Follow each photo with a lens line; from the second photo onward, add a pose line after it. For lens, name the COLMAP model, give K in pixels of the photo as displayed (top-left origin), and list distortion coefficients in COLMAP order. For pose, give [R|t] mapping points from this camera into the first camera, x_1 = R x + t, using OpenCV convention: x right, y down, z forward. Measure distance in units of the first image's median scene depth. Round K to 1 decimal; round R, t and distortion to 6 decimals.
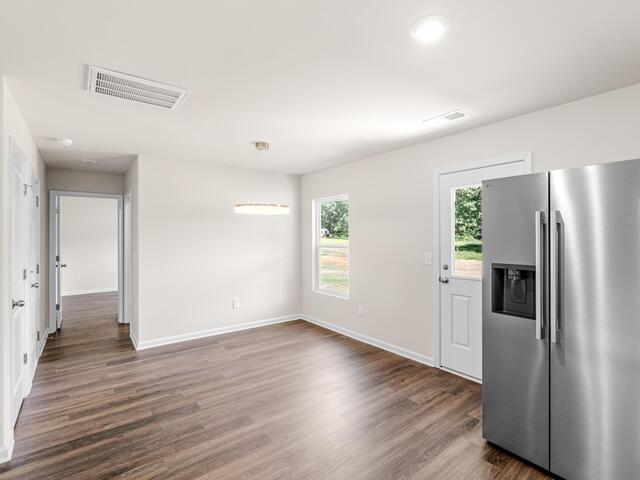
lens RADIAL K [[317.2, 0, 321.6], [0, 317.2, 234.6], [0, 0, 1]] dist [-0.002199, -0.000396]
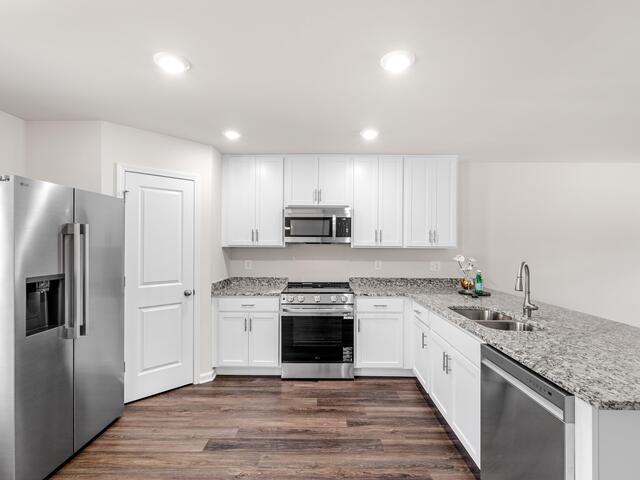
lens RADIAL K [[317.2, 0, 317.3], [0, 317.2, 240.9], [0, 0, 1]] dist [-0.002199, -0.000396]
pose [[-0.777806, 0.005645, 0.628479, -0.358314], [-0.004155, 0.999892, -0.014123, 0.000542], [-0.628491, -0.013596, -0.777698, 0.719123]]
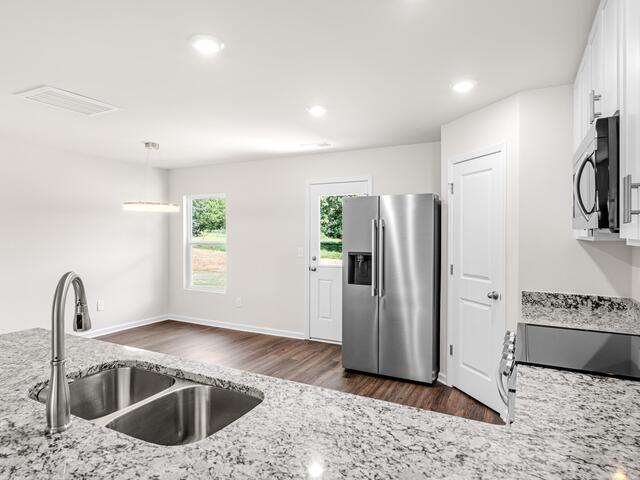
lens RADIAL K [[389.3, 0, 317.9], [0, 389.3, 232.7], [0, 0, 1]] dist [-0.007785, 0.003222]
pose [[0.908991, 0.004426, 0.416791, -0.232576], [-0.006542, 0.999972, 0.003649, -0.005002], [-0.416764, -0.006044, 0.908995, -0.396619]]
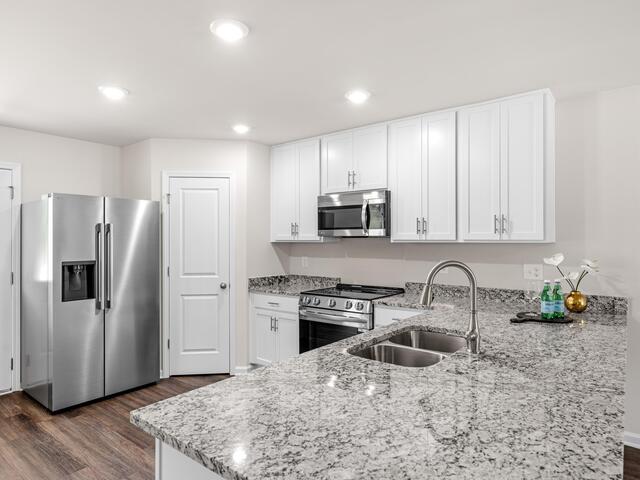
lens RADIAL K [[389.3, 0, 318.1], [0, 389.3, 238.9], [0, 0, 1]] dist [-0.007785, 0.003222]
pose [[-0.234946, 0.011368, 0.971942, -0.702731], [-0.001733, 0.999925, -0.012114, 0.011483], [-0.972007, -0.004530, -0.234909, 0.240416]]
